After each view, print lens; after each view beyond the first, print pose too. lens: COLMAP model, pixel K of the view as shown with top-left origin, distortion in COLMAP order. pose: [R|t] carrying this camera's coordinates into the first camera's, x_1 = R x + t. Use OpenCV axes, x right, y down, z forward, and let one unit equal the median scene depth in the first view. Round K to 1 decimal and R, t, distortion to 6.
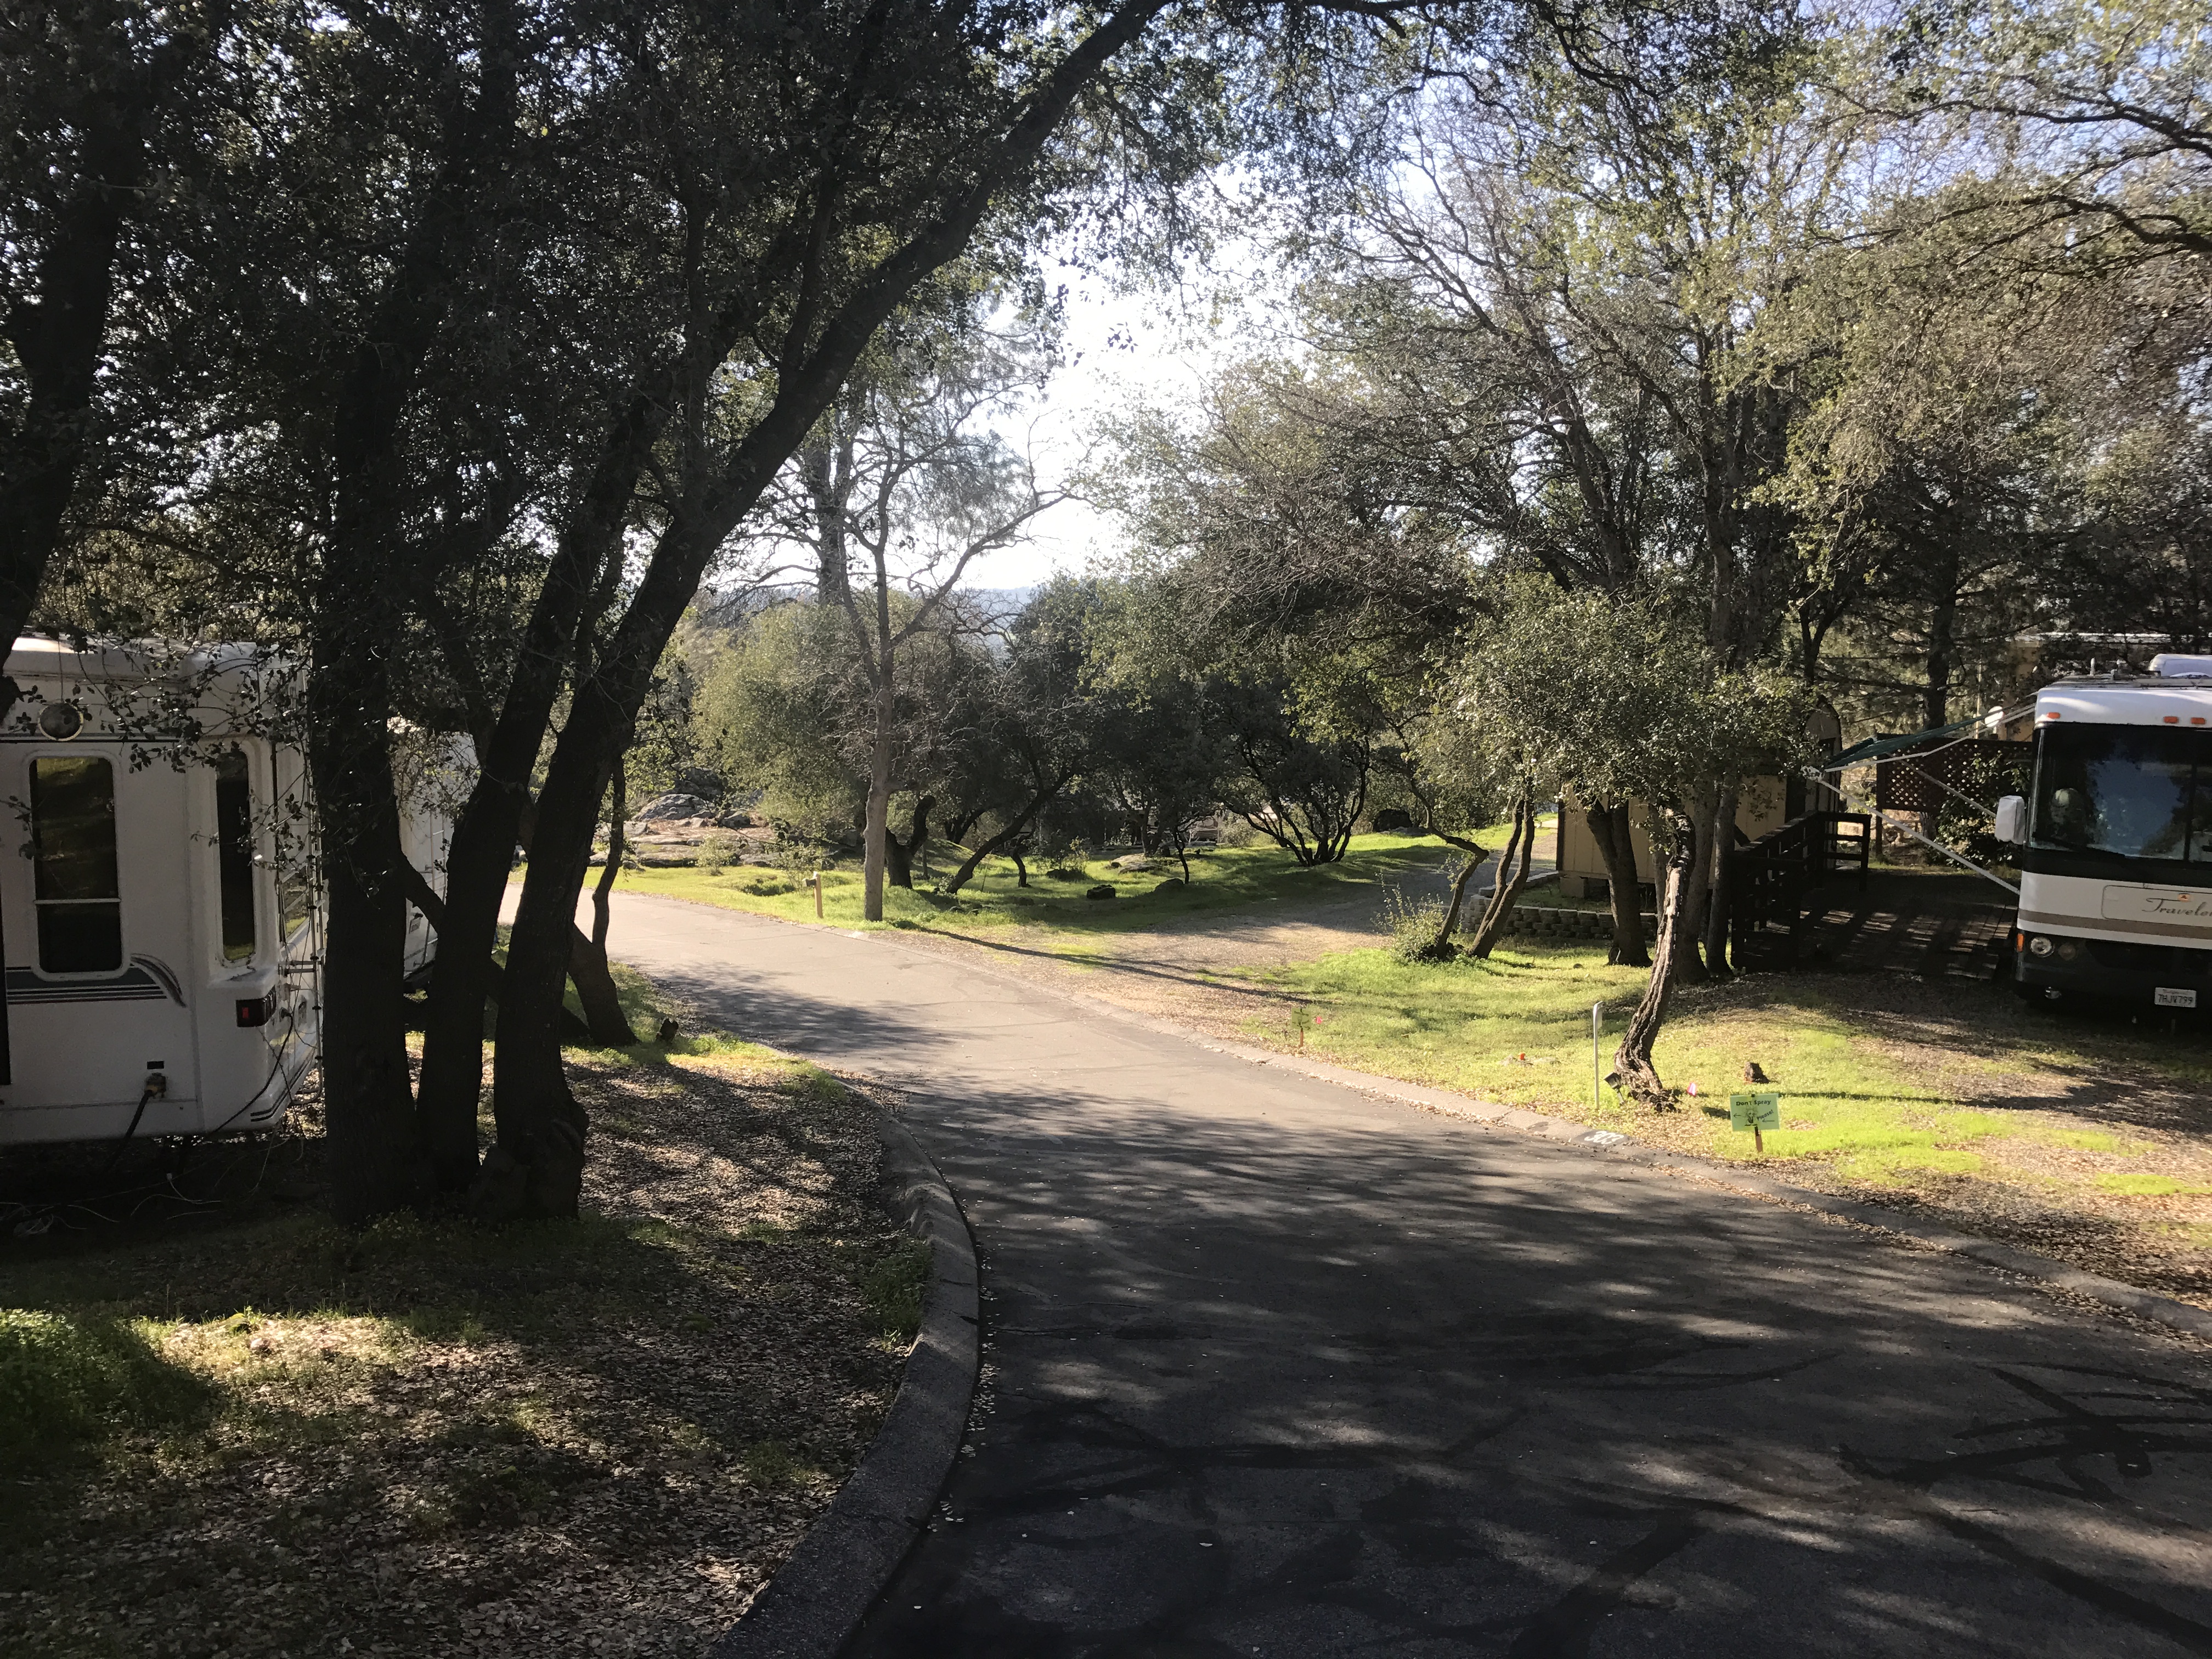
lens RADIAL K [[1795.2, 0, 1106.0], [0, 1795.2, 829.5], [0, 0, 1]] dist [0.237045, -0.004294]
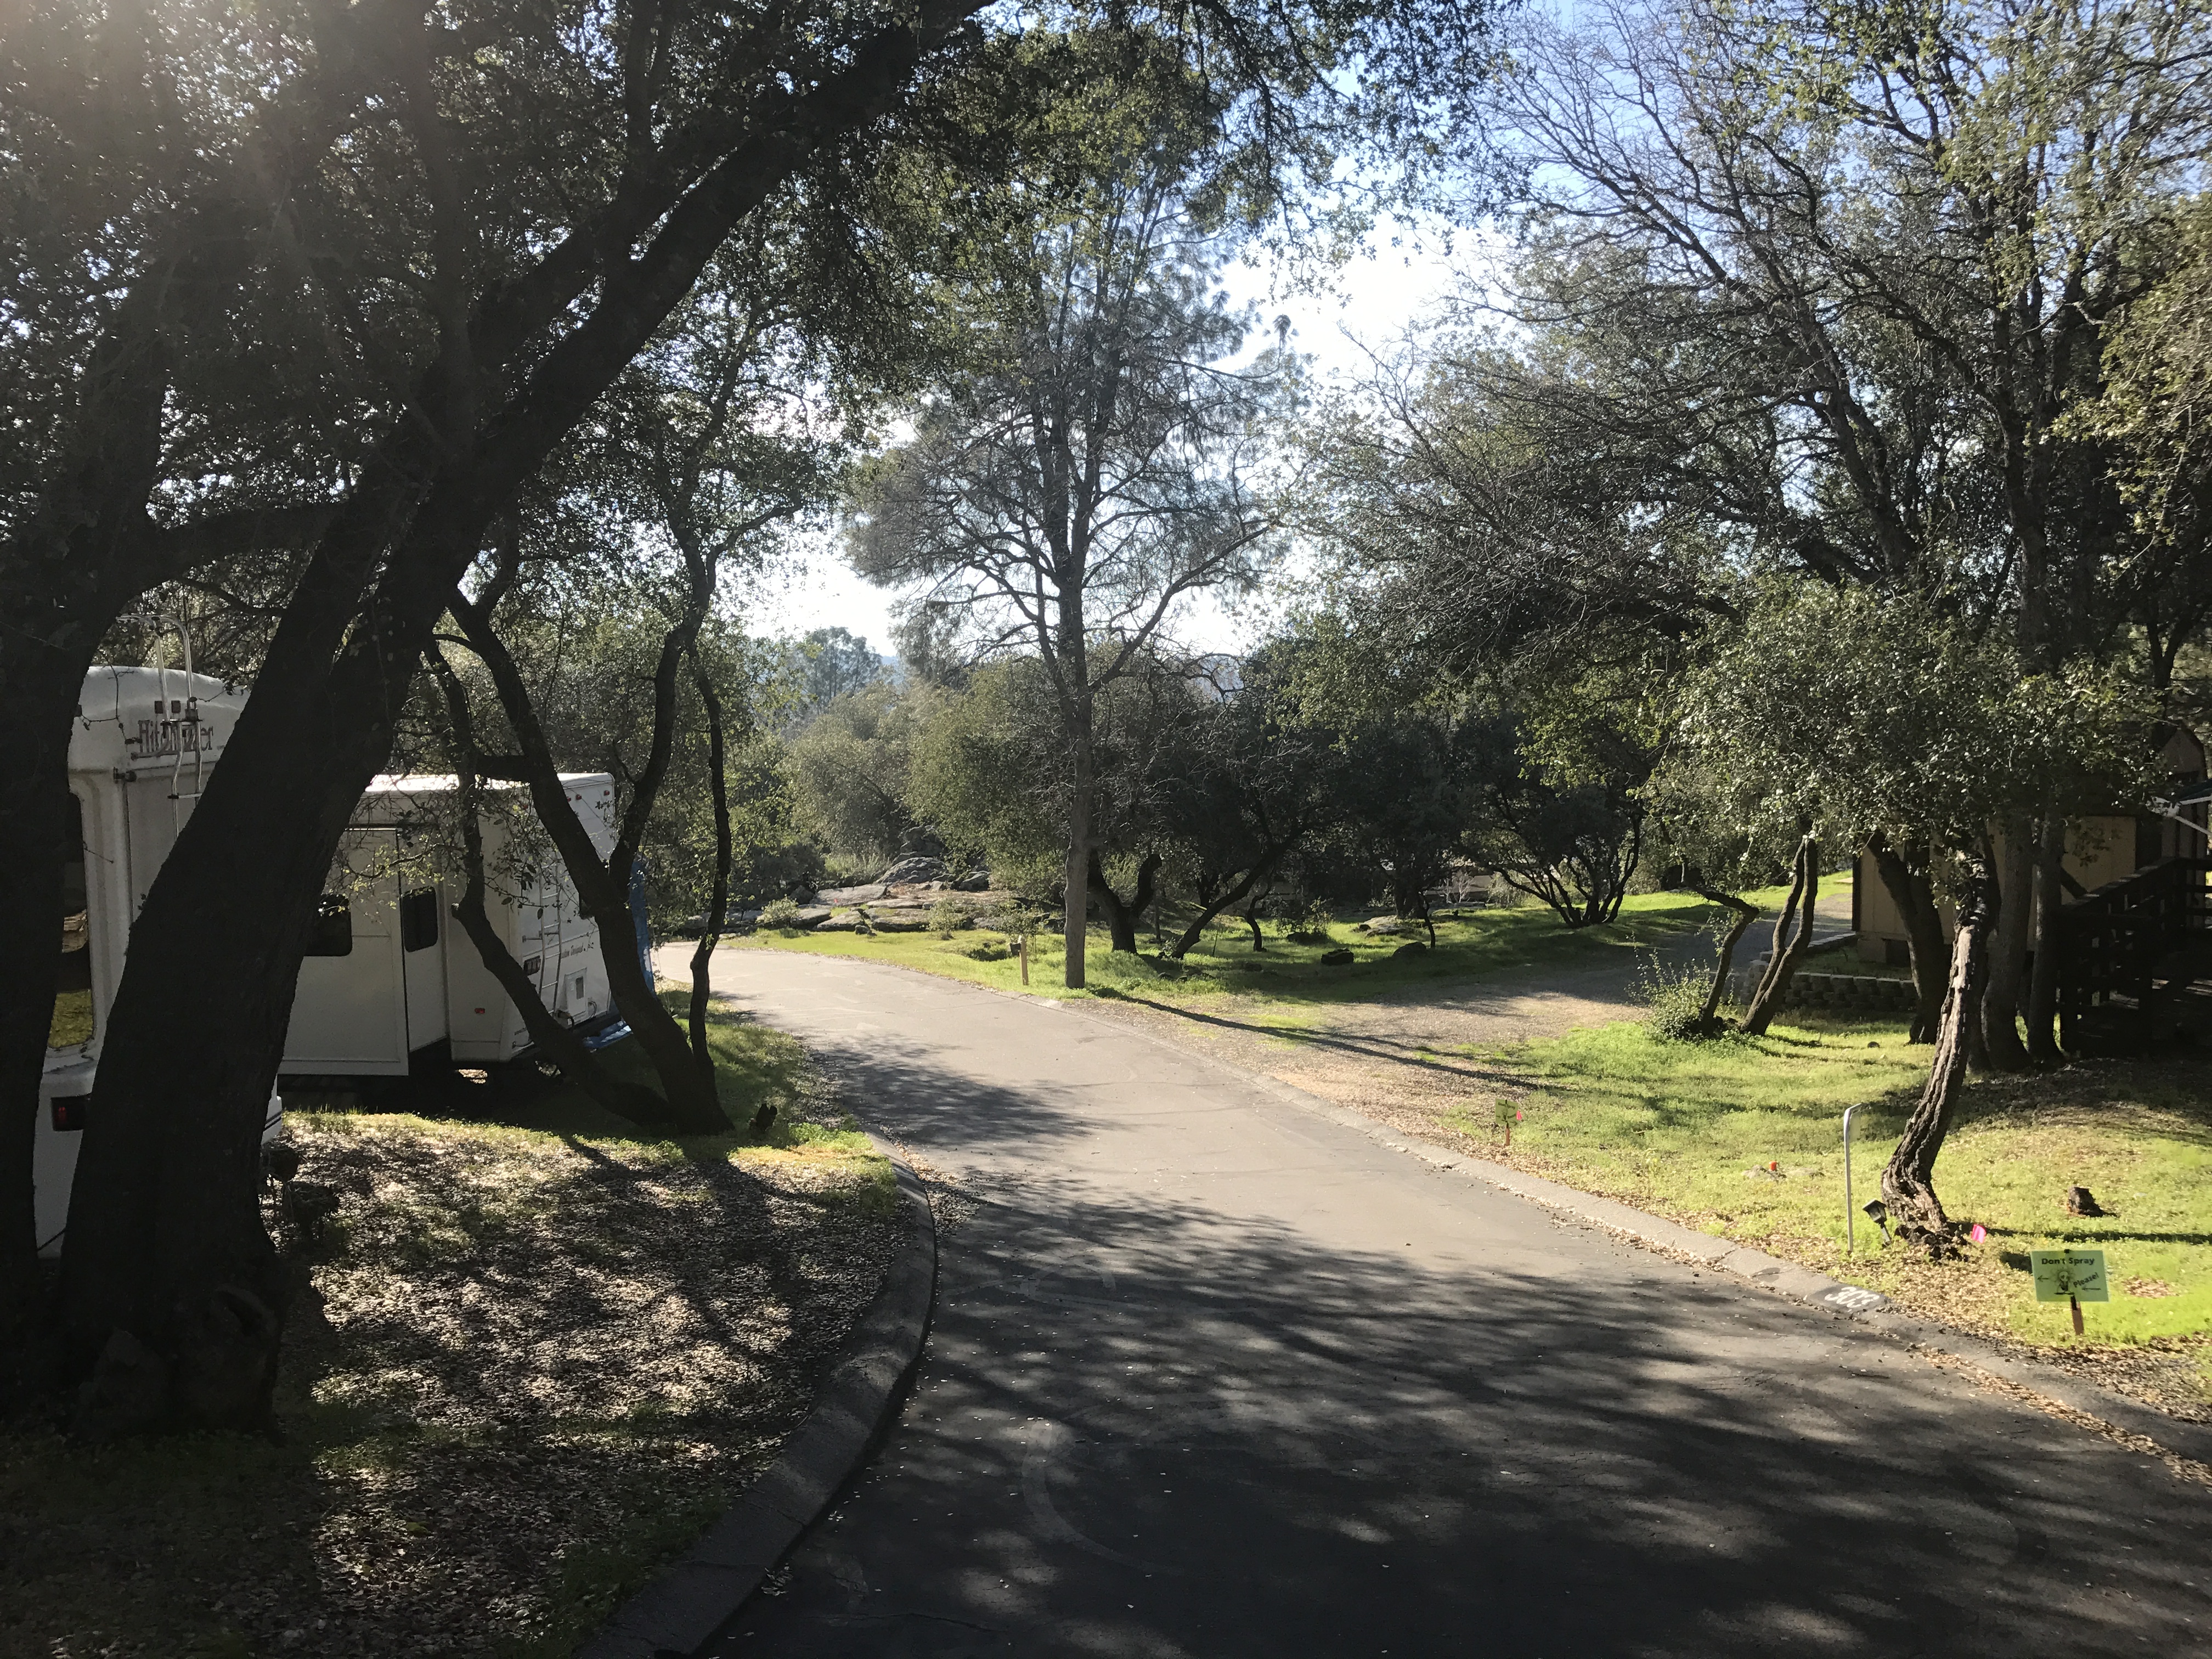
lens RADIAL K [[1816.8, 0, 1111.2], [0, 1816.8, 836.0], [0, 0, 1]] dist [0.046088, 0.142973]
pose [[0.987653, -0.012689, -0.156142, 0.068528], [0.007804, 0.999462, -0.031854, 0.004243], [0.156462, 0.030242, 0.987221, 0.158497]]
